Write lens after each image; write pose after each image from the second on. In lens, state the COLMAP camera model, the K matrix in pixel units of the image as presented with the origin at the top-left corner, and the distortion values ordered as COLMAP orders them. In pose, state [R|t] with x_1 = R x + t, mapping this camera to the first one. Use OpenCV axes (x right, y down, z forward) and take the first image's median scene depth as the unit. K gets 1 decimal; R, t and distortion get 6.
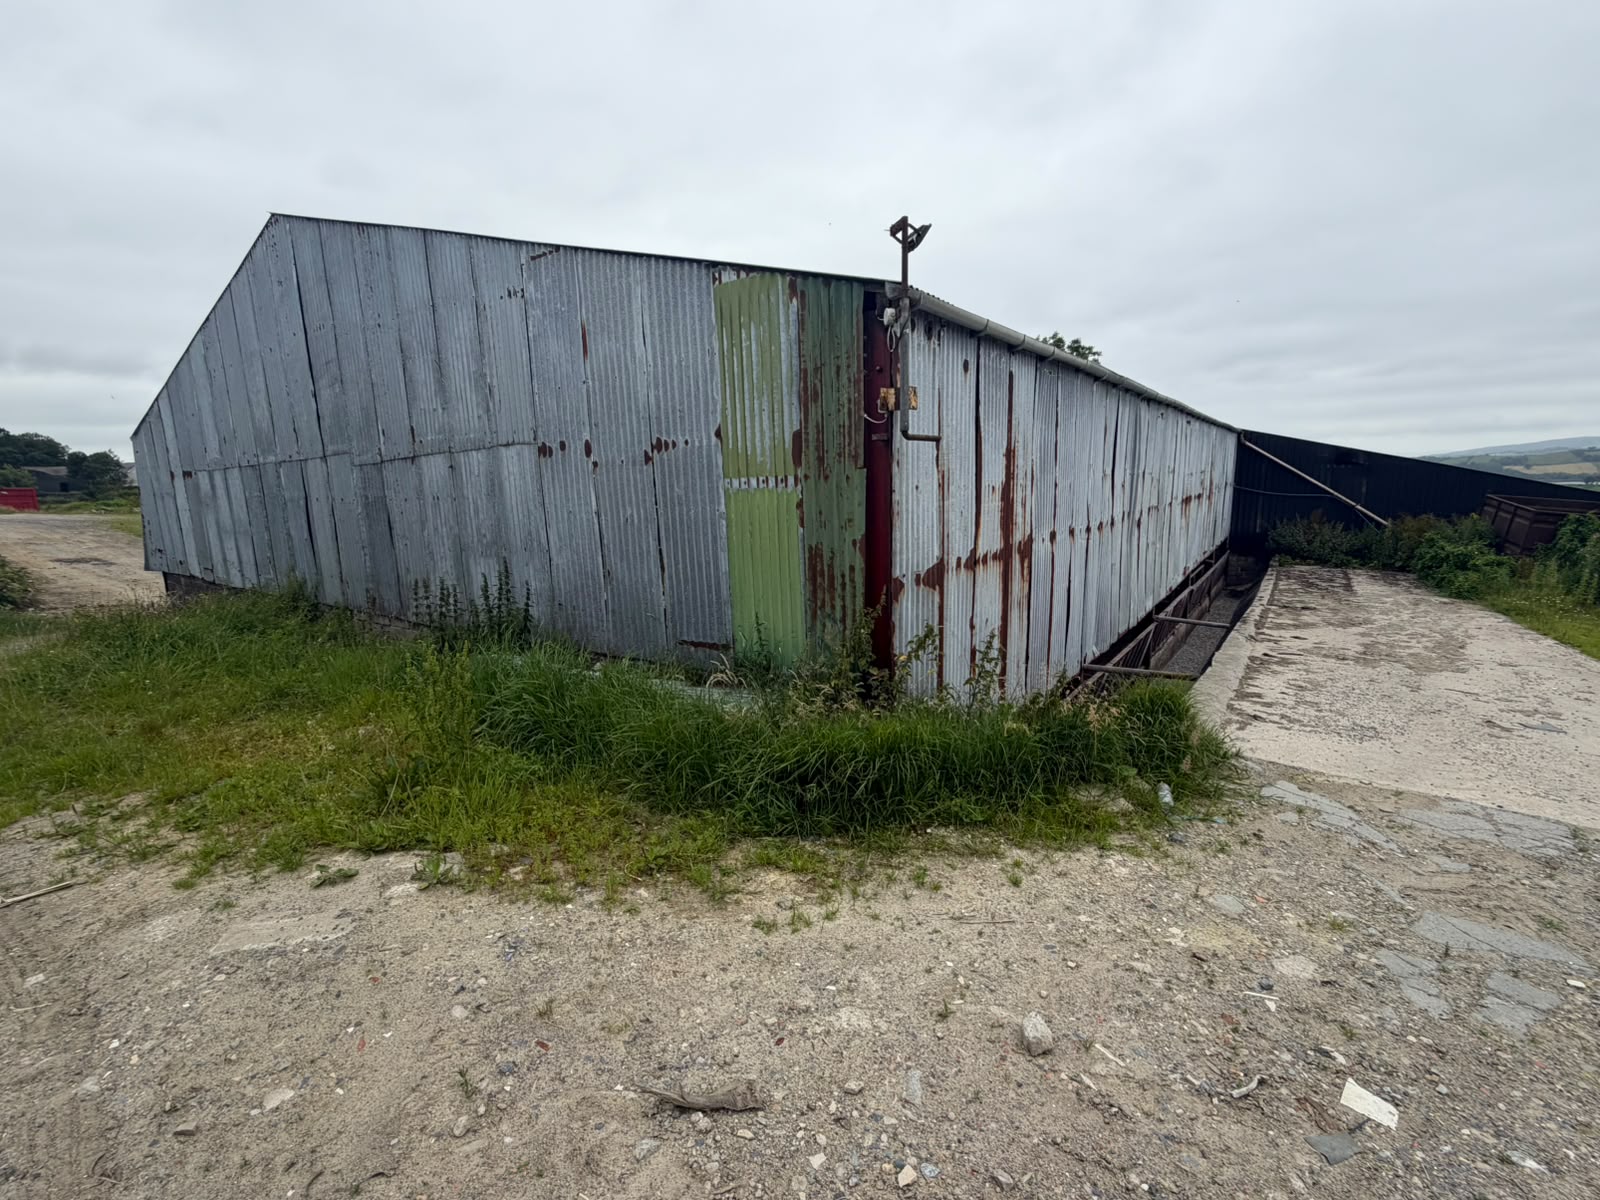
lens RADIAL K [[706.4, 0, 800.0], [0, 706.4, 600.0], [0, 0, 1]] dist [0.000313, -0.000398]
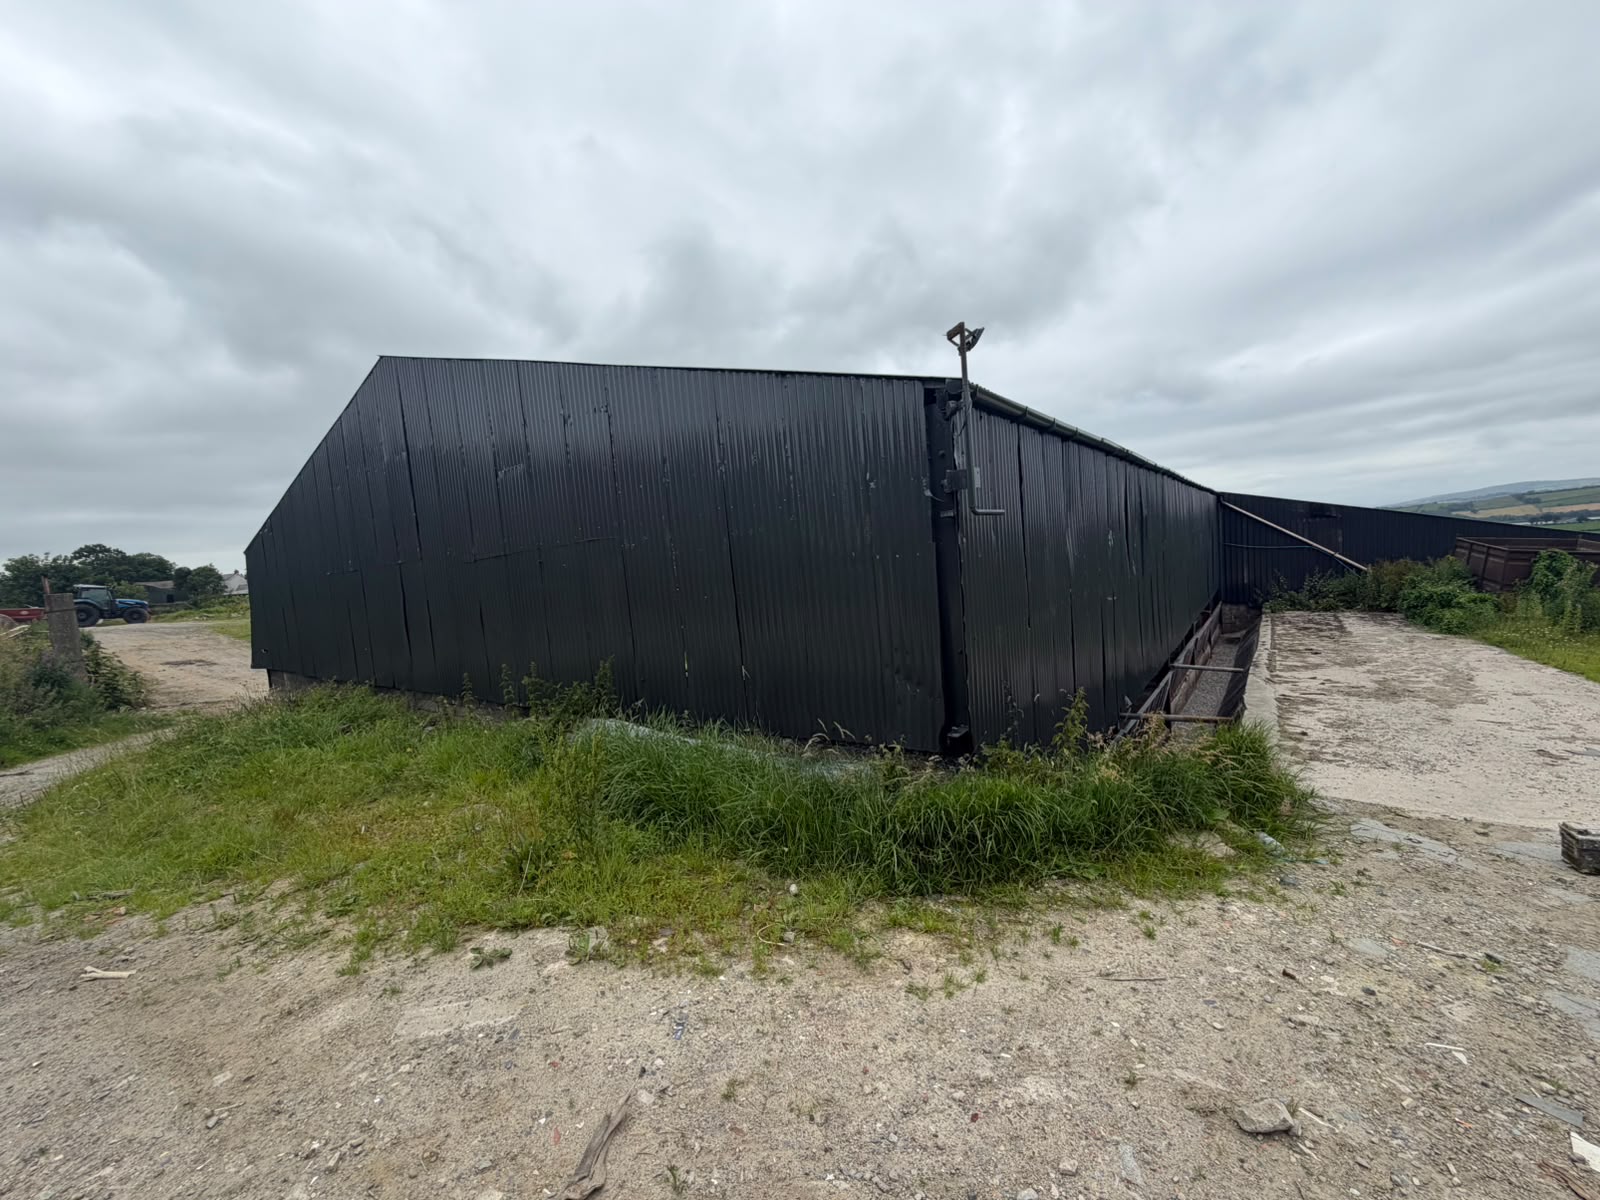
lens RADIAL K [[637.7, 0, 800.0], [0, 637.7, 600.0], [0, 0, 1]] dist [0.000199, -0.000289]
pose [[0.998503, -0.051596, -0.018146, -0.141088], [0.049443, 0.993363, -0.103851, -0.006959], [0.023384, 0.102798, 0.994427, 0.024281]]
